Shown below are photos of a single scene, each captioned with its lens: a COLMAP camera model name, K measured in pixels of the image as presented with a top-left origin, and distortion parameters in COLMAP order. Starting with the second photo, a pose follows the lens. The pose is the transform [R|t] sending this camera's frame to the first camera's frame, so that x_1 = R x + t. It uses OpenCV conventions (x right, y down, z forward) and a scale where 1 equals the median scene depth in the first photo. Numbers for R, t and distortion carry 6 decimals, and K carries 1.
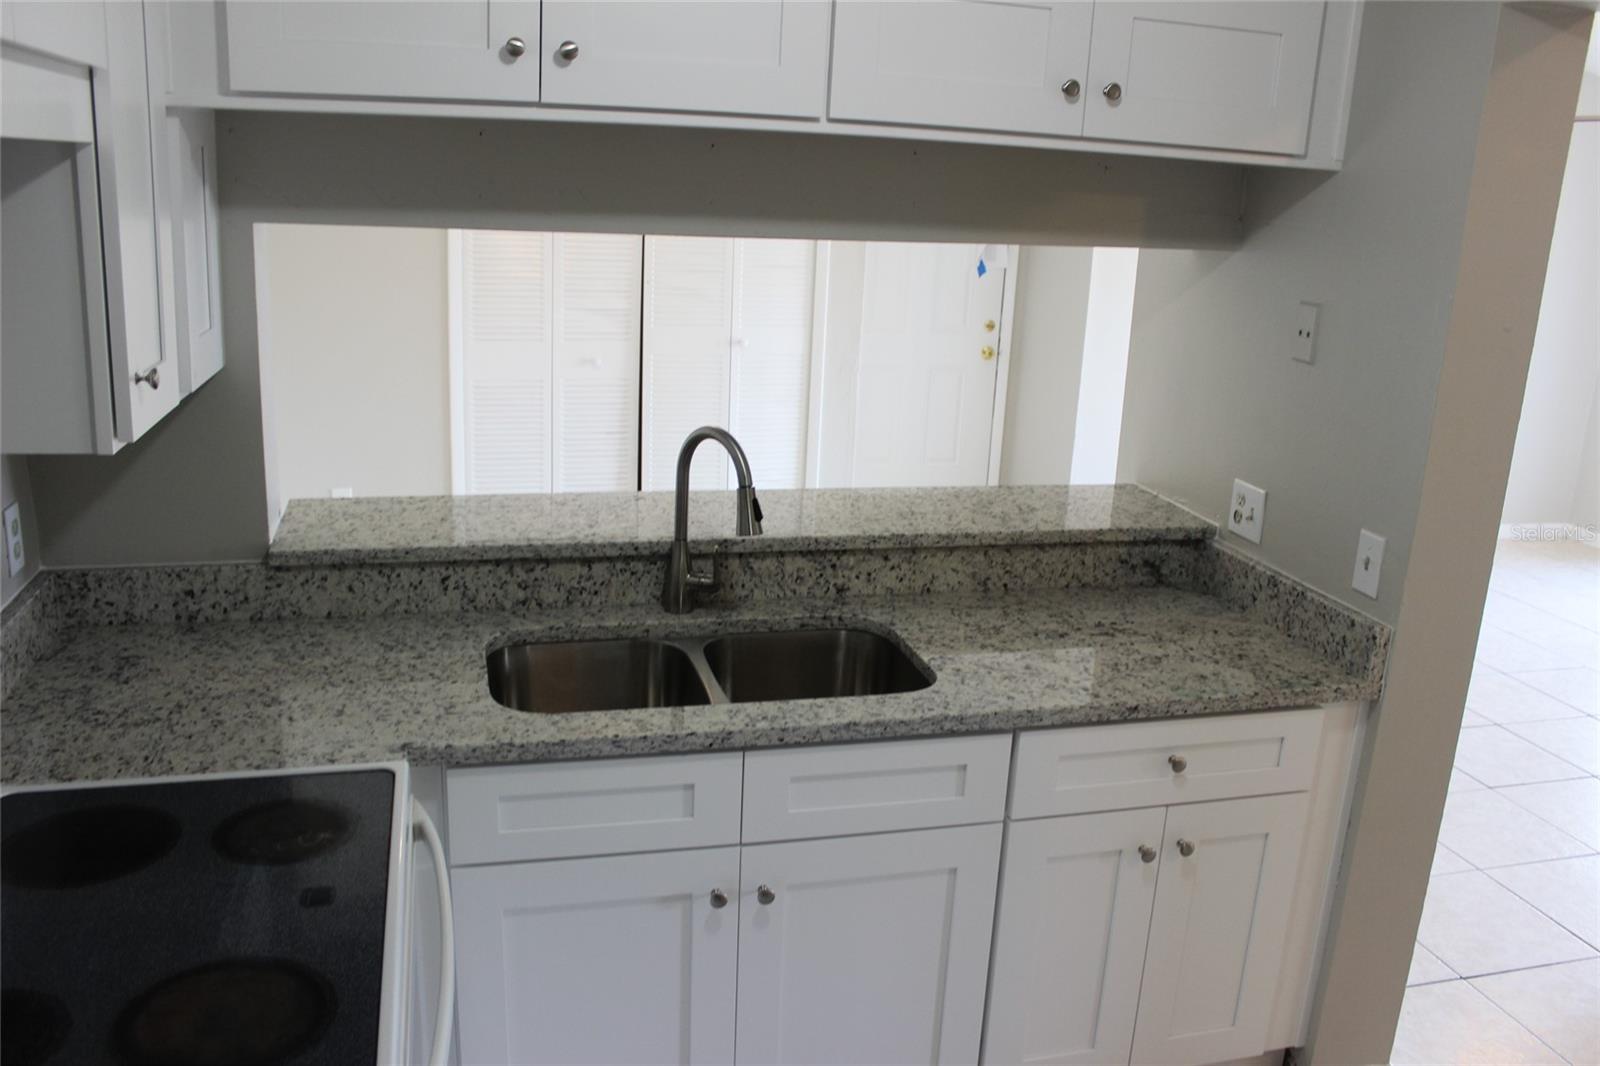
lens RADIAL K [[1356.3, 0, 796.3], [0, 1356.3, 541.1], [0, 0, 1]] dist [-0.155313, 0.127032]
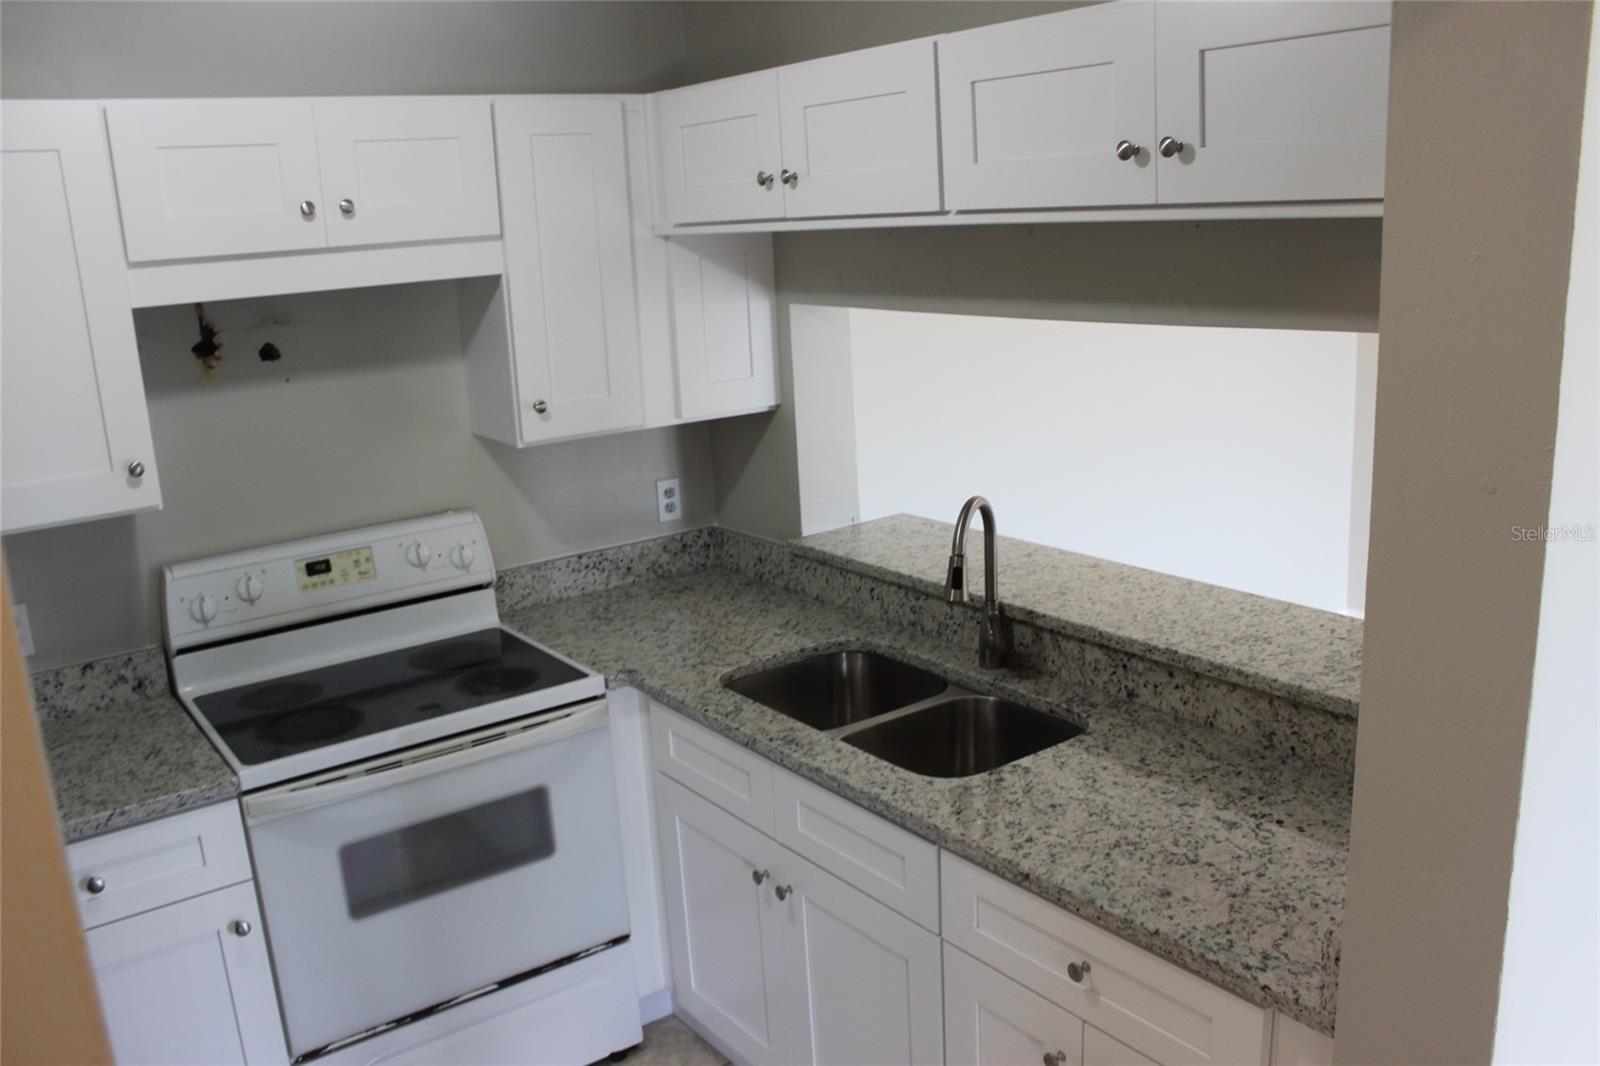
lens RADIAL K [[1356.3, 0, 816.5], [0, 1356.3, 540.7], [0, 0, 1]] dist [-0.155313, 0.127032]
pose [[0.362321, 0.160260, -0.918172, 0.837914], [-0.185865, 0.977744, 0.097314, -0.124908], [0.913333, 0.135397, 0.384044, 0.458364]]
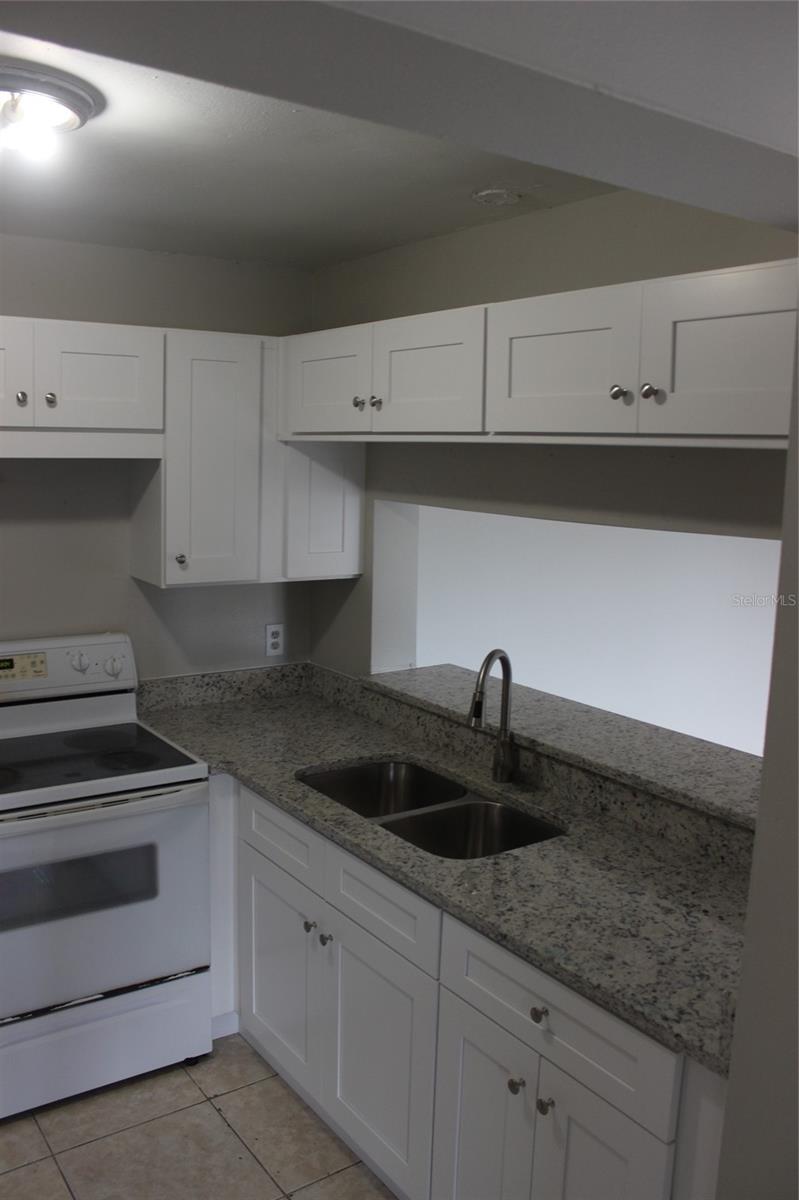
lens RADIAL K [[1017.2, 0, 395.4], [0, 1017.2, 593.4], [0, 0, 1]] dist [-0.155313, 0.127032]
pose [[0.339556, 0.095315, -0.935744, 0.847555], [-0.263145, 0.964752, 0.002782, -0.110706], [0.903026, 0.245292, 0.352669, 0.492465]]
